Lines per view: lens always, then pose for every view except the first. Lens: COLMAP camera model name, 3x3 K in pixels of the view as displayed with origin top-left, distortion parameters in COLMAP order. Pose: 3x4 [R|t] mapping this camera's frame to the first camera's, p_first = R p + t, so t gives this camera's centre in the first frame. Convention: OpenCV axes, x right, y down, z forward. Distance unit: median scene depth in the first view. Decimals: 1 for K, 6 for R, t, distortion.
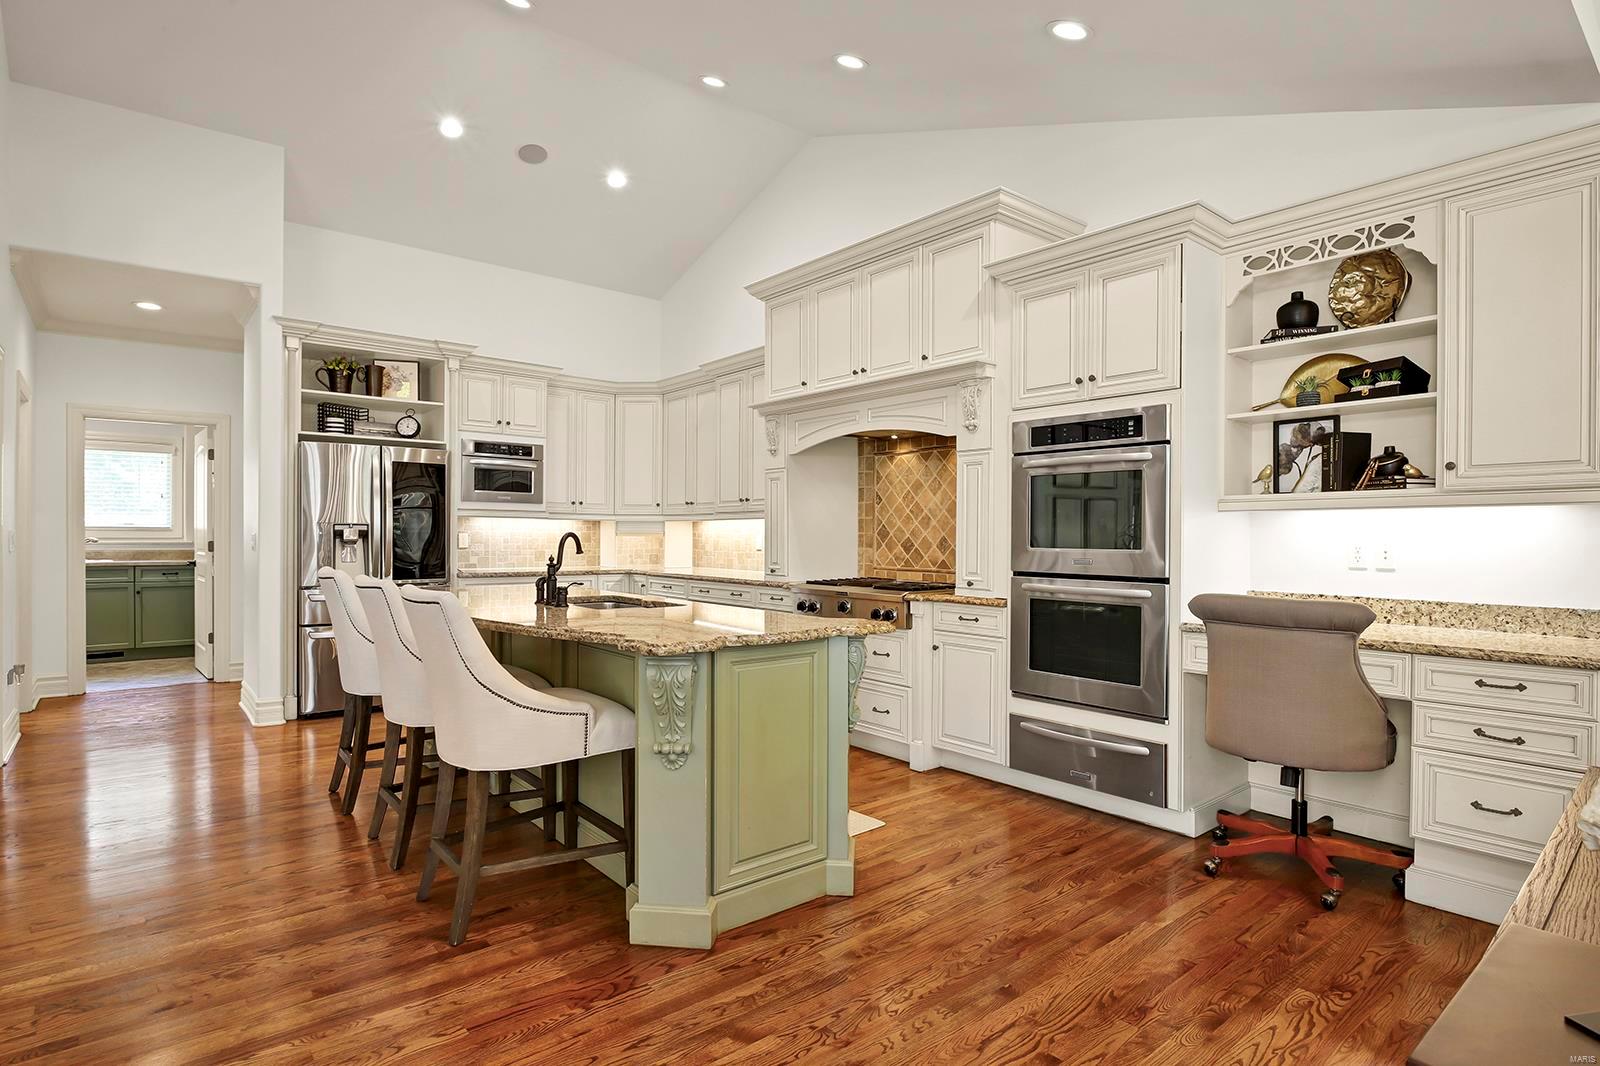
lens RADIAL K [[808.5, 0, 798.2], [0, 808.5, 545.7], [0, 0, 1]] dist [-0.005865, -0.002655]
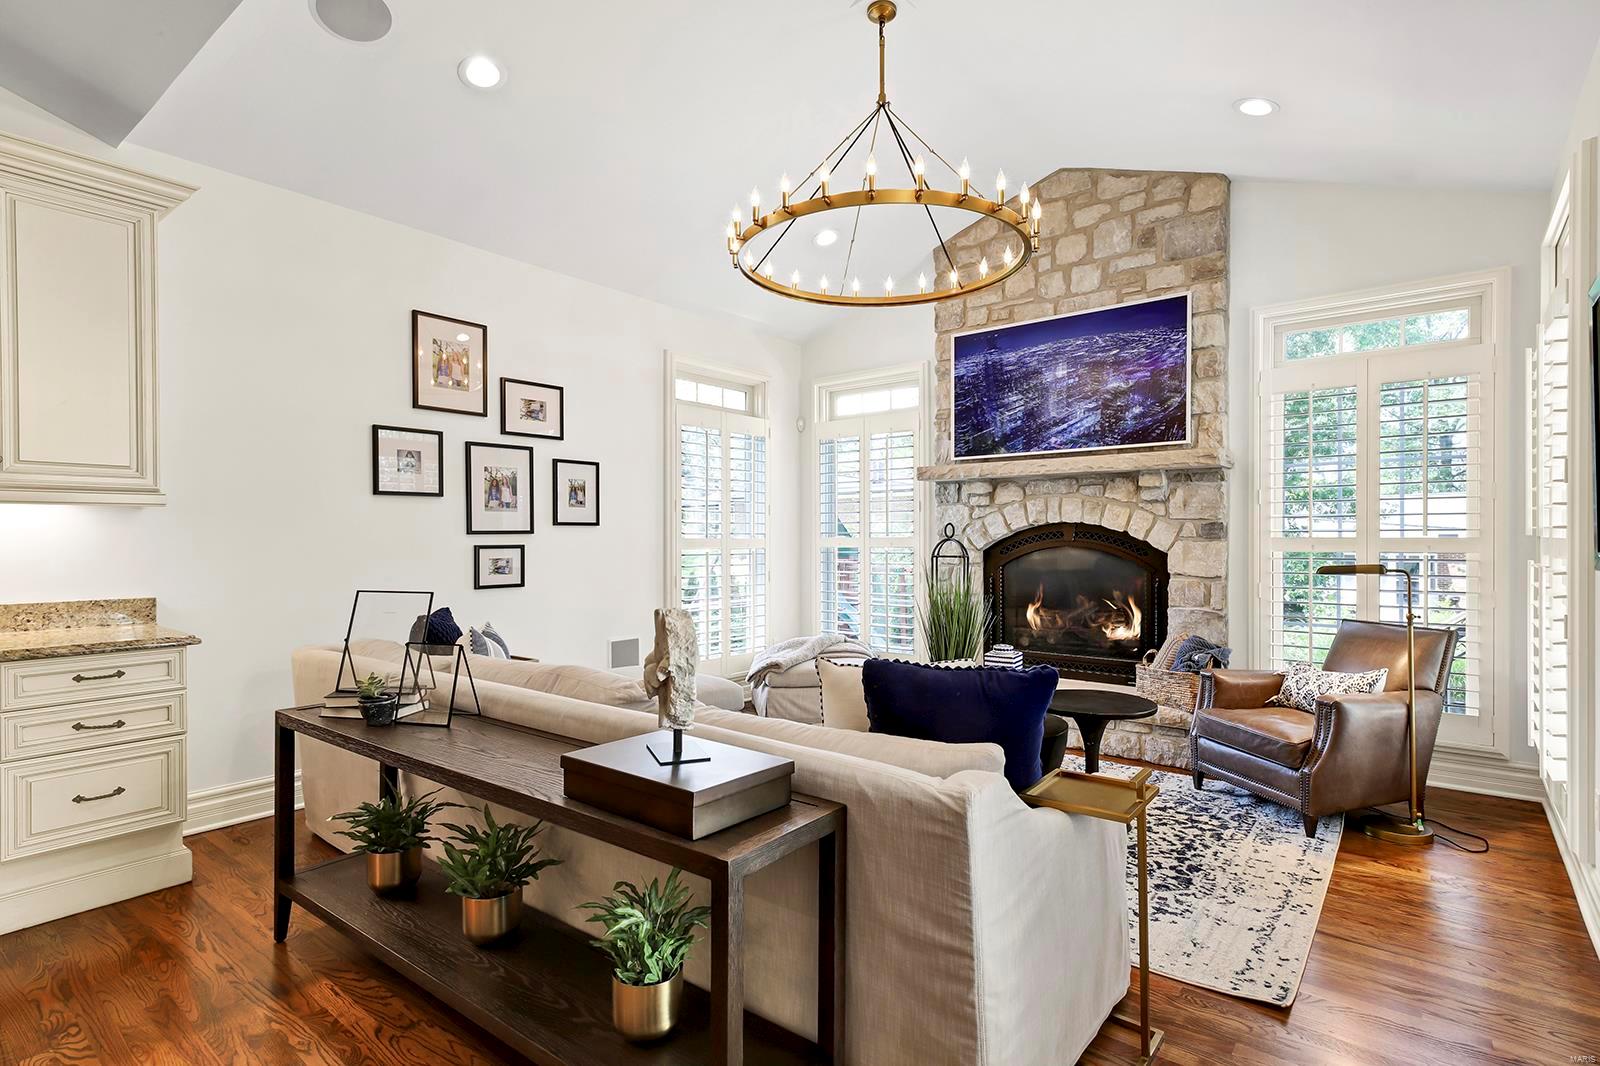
lens RADIAL K [[808.5, 0, 812.3], [0, 808.5, 531.1], [0, 0, 1]] dist [-0.005865, -0.002655]
pose [[-0.201207, 0.004377, 0.979539, -0.229061], [0.013949, 0.999901, -0.001603, -0.000250], [-0.979449, 0.013341, -0.201249, 0.203201]]
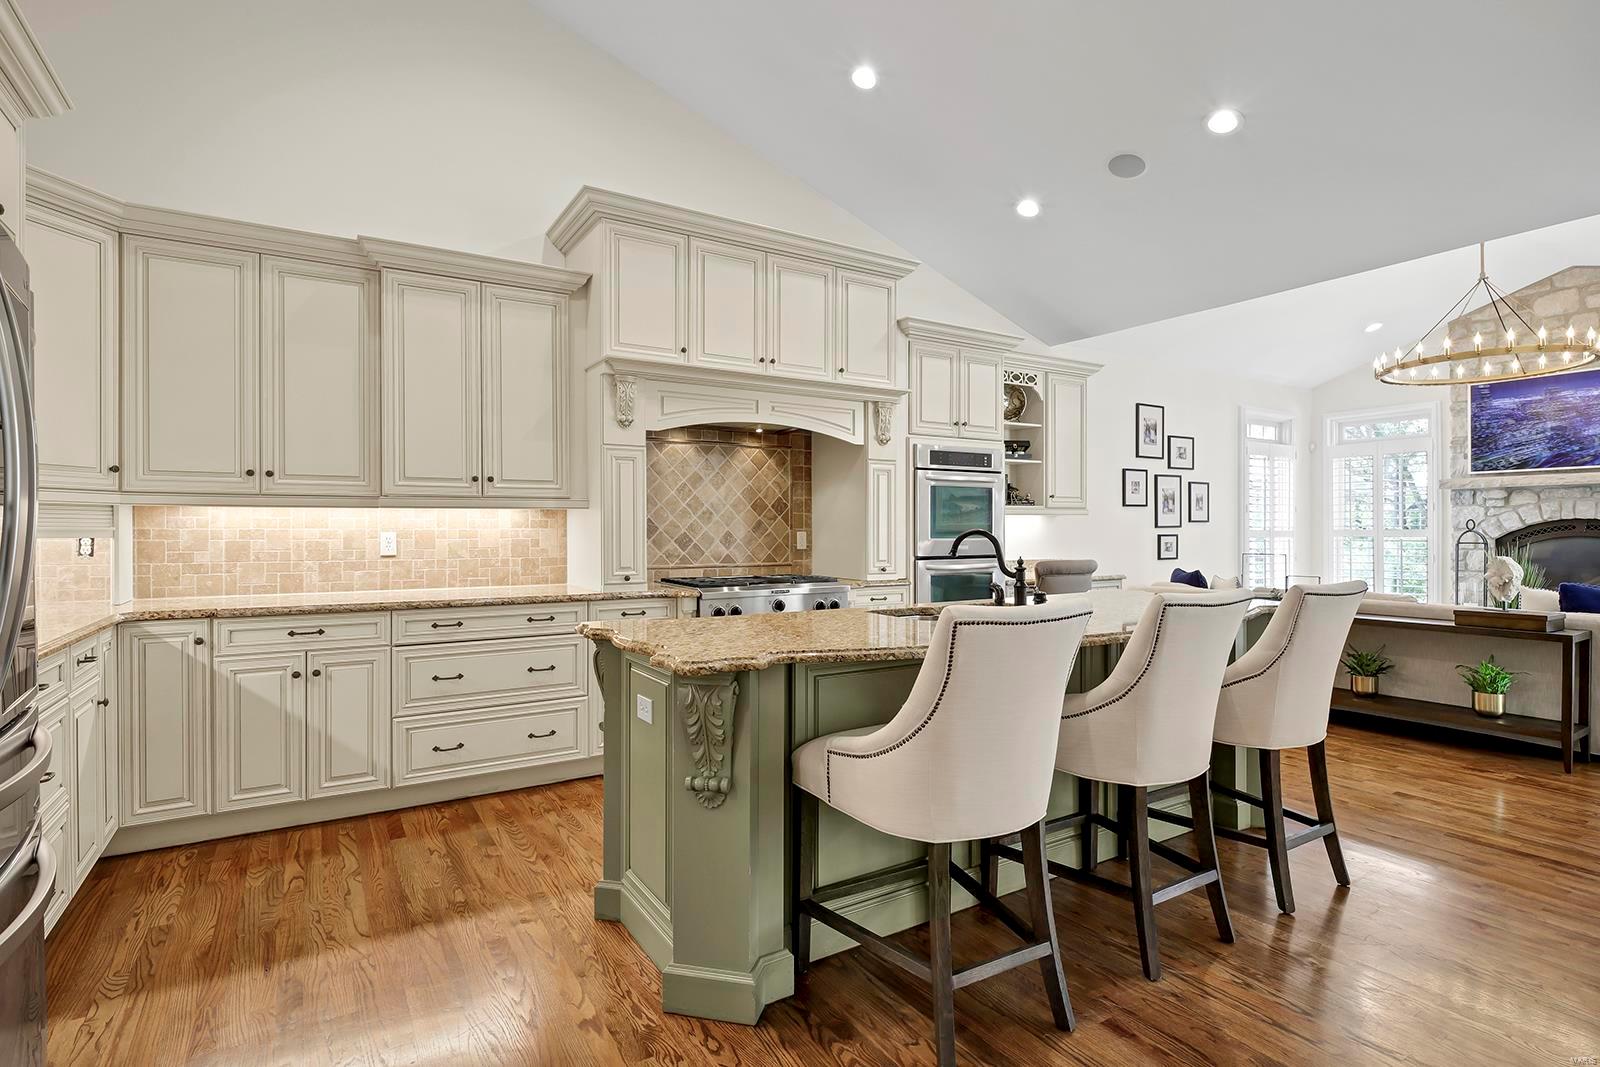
lens RADIAL K [[808.5, 0, 791.7], [0, 808.5, 524.4], [0, 0, 1]] dist [-0.005865, -0.002655]
pose [[0.147231, 0.001817, 0.989101, -1.080832], [0.016661, 0.999852, -0.004317, -0.019361], [-0.988962, 0.017115, 0.147179, 1.026682]]
